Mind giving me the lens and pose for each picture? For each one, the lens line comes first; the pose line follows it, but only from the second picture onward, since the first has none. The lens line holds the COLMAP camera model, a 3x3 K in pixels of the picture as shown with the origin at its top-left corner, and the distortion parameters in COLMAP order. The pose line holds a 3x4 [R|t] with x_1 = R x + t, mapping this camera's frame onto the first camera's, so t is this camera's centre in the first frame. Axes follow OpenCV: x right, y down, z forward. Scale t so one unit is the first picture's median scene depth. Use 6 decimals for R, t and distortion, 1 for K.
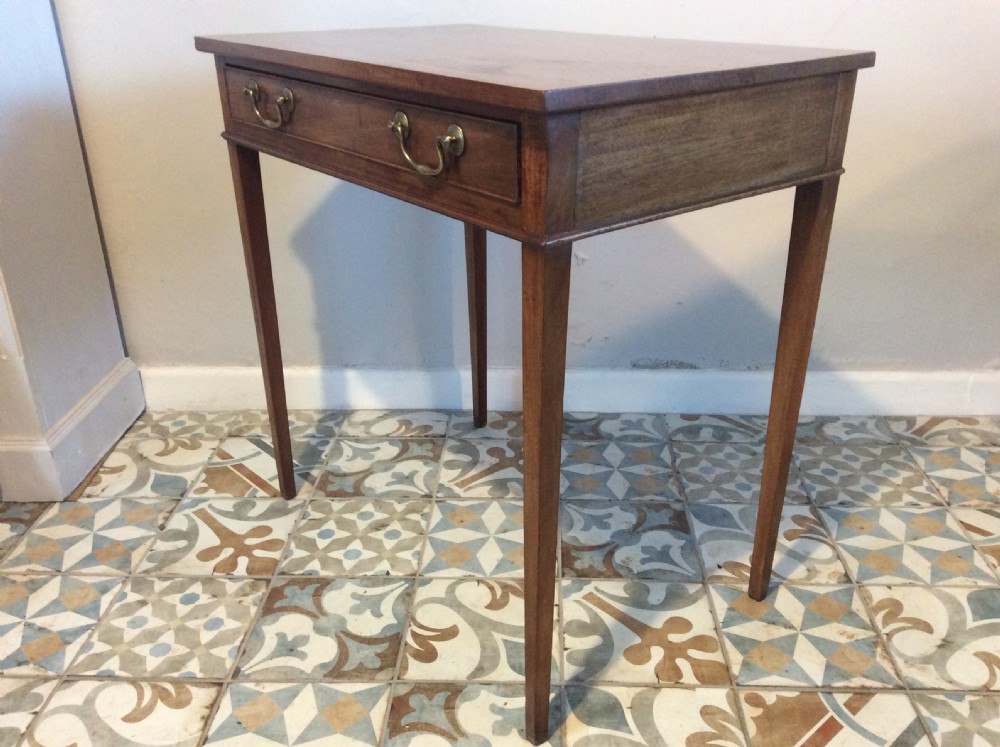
lens RADIAL K [[923.7, 0, 500.7], [0, 923.7, 370.5], [0, 0, 1]] dist [-0.012123, 0.000000]
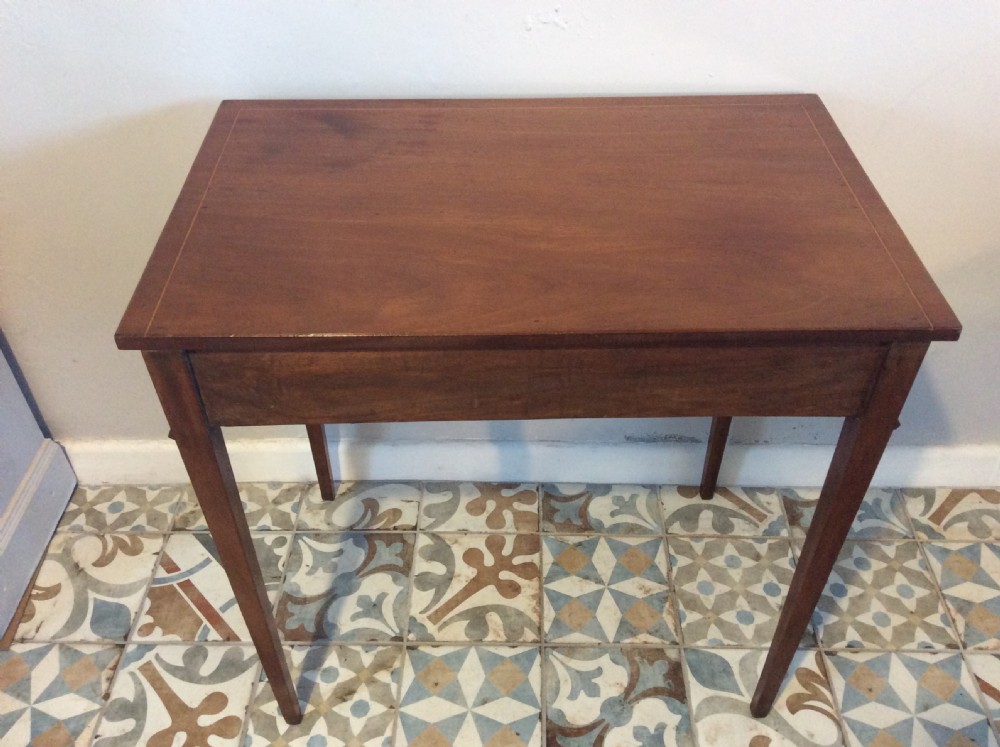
lens RADIAL K [[923.7, 0, 504.2], [0, 923.7, 364.1], [0, 0, 1]] dist [-0.012123, 0.000000]
pose [[0.999616, -0.014040, 0.023893, 0.007497], [0.006565, 0.957596, 0.288039, -0.386416], [-0.026924, -0.287771, 0.957321, 0.208344]]
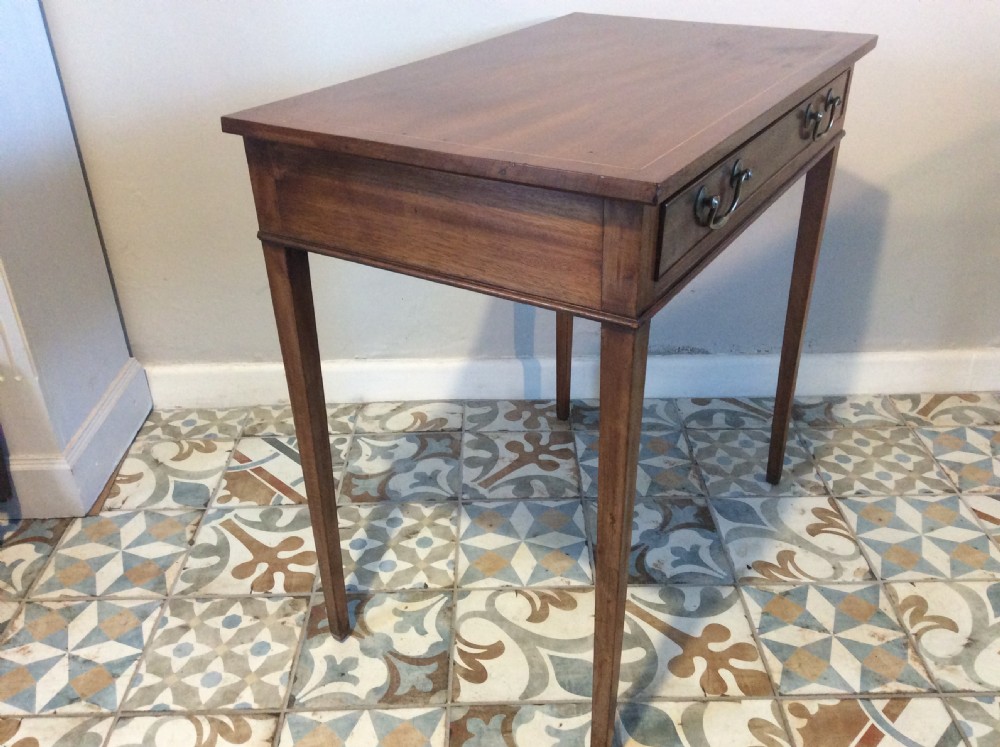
lens RADIAL K [[923.7, 0, 498.6], [0, 923.7, 365.5], [0, 0, 1]] dist [-0.012123, 0.000000]
pose [[0.998599, -0.028038, 0.044869, -0.071786], [0.024250, 0.996267, 0.082852, -0.091300], [-0.047024, -0.081648, 0.995551, 0.006804]]
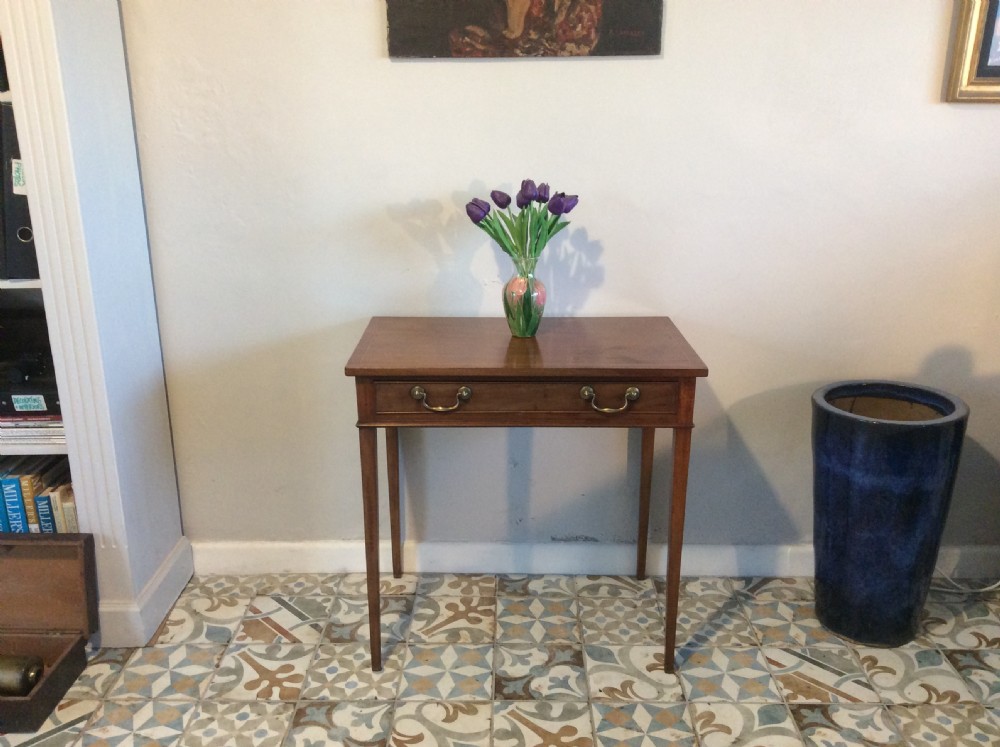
lens RADIAL K [[923.7, 0, 501.7], [0, 923.7, 364.3], [0, 0, 1]] dist [-0.012123, 0.000000]
pose [[0.999399, 0.000879, 0.034649, 0.023959], [0.003496, 0.992022, -0.126020, -0.109095], [-0.034483, 0.126065, 0.991422, -0.476128]]
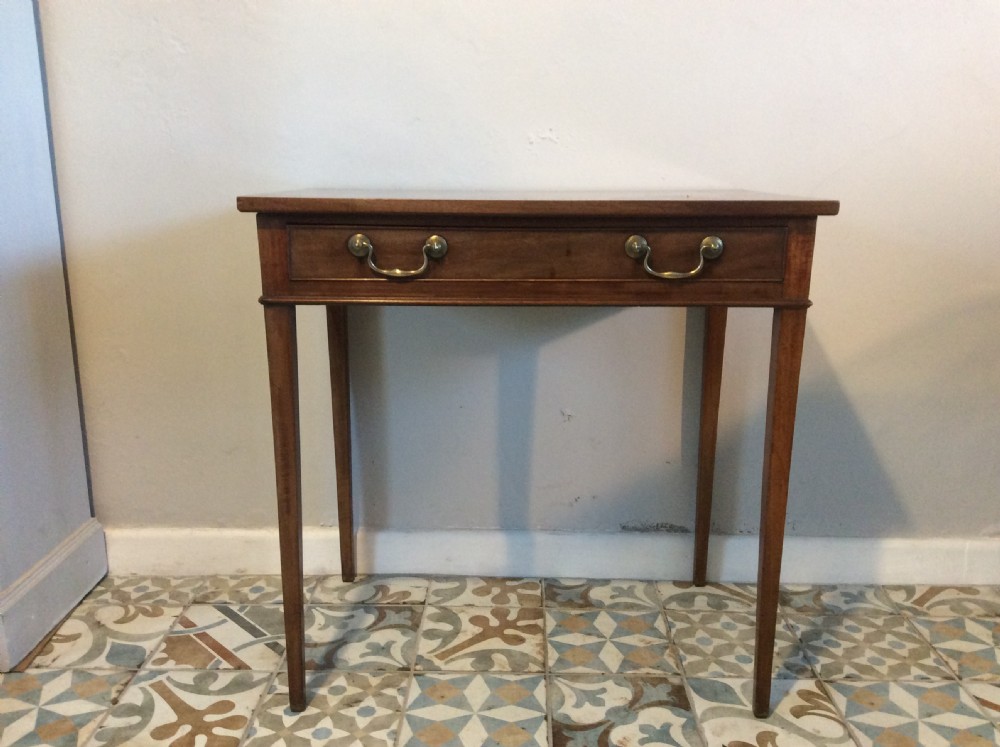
lens RADIAL K [[923.7, 0, 500.0], [0, 923.7, 368.2], [0, 0, 1]] dist [-0.012123, 0.000000]
pose [[0.999632, 0.010724, 0.024909, -0.010538], [-0.005750, 0.981422, -0.191773, 0.017278], [-0.026503, 0.191559, 0.981123, 0.029534]]
